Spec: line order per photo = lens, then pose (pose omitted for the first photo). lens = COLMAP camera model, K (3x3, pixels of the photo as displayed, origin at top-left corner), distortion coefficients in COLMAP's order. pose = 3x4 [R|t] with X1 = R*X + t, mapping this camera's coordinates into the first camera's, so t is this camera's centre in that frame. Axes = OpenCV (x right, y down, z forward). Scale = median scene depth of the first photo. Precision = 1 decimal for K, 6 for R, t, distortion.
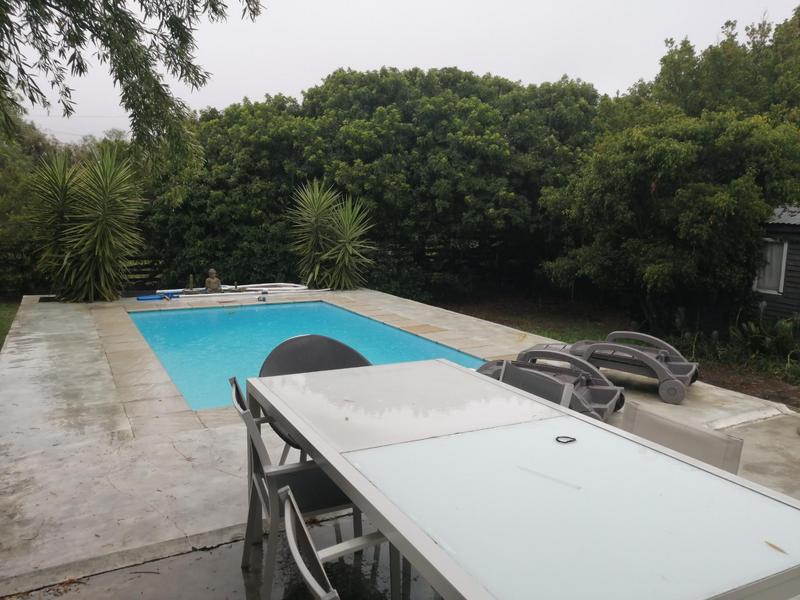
lens RADIAL K [[610.9, 0, 400.0], [0, 610.9, 300.0], [0, 0, 1]] dist [-0.022254, 0.063501]
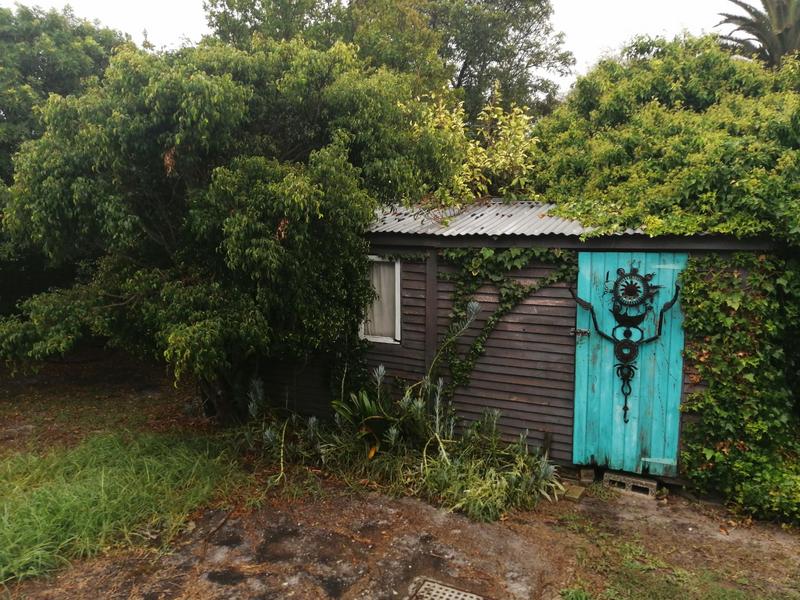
lens RADIAL K [[610.9, 0, 400.0], [0, 610.9, 300.0], [0, 0, 1]] dist [-0.022254, 0.063501]
pose [[0.811901, -0.090967, 0.576665, 0.274991], [0.096926, 0.995080, 0.020505, -0.069655], [-0.575693, 0.039246, 0.816724, 0.501315]]
